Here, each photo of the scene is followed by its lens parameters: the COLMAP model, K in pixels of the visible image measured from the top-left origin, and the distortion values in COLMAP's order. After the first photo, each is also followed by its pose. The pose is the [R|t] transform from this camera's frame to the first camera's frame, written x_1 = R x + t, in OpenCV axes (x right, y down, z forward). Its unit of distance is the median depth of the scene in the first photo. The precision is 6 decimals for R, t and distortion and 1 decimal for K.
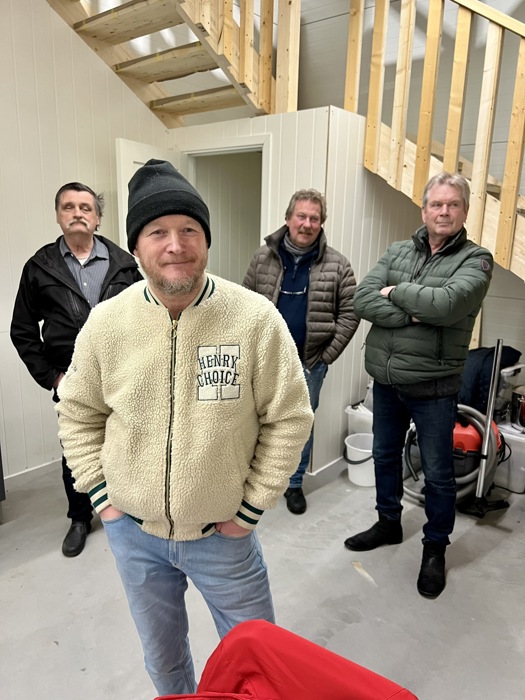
lens RADIAL K [[546.6, 0, 262.5], [0, 546.6, 350.0], [0, 0, 1]] dist [-0.010376, -0.001420]
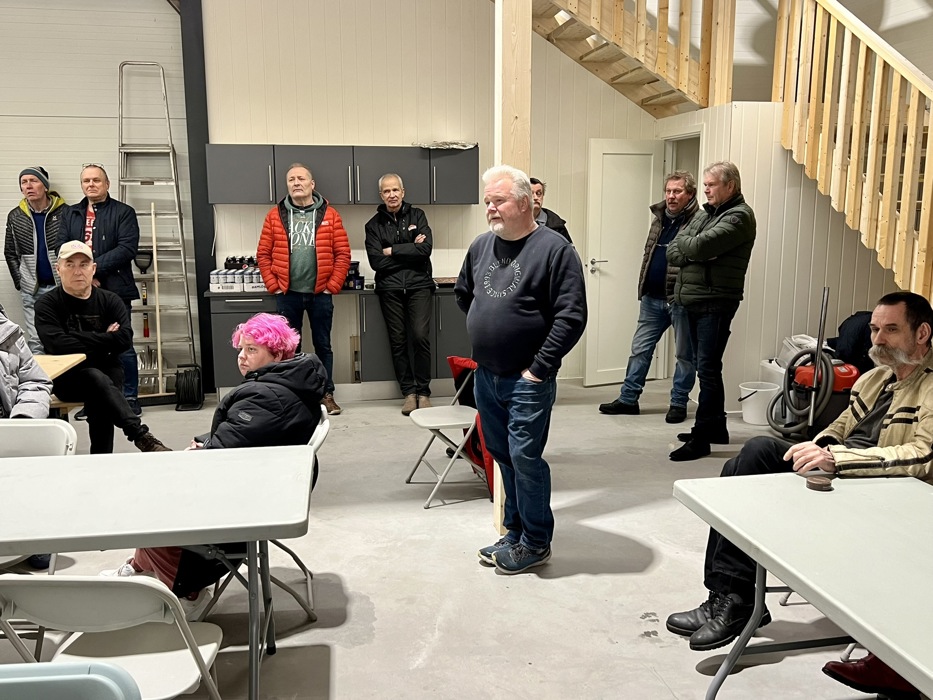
lens RADIAL K [[847.6, 0, 466.5], [0, 847.6, 350.0], [0, 0, 1]] dist [0.015157, 0.012659]
pose [[0.749231, 0.086033, -0.656697, 0.924297], [-0.115257, 0.993335, -0.001362, 0.179623], [0.652203, 0.076710, 0.754153, -0.767339]]
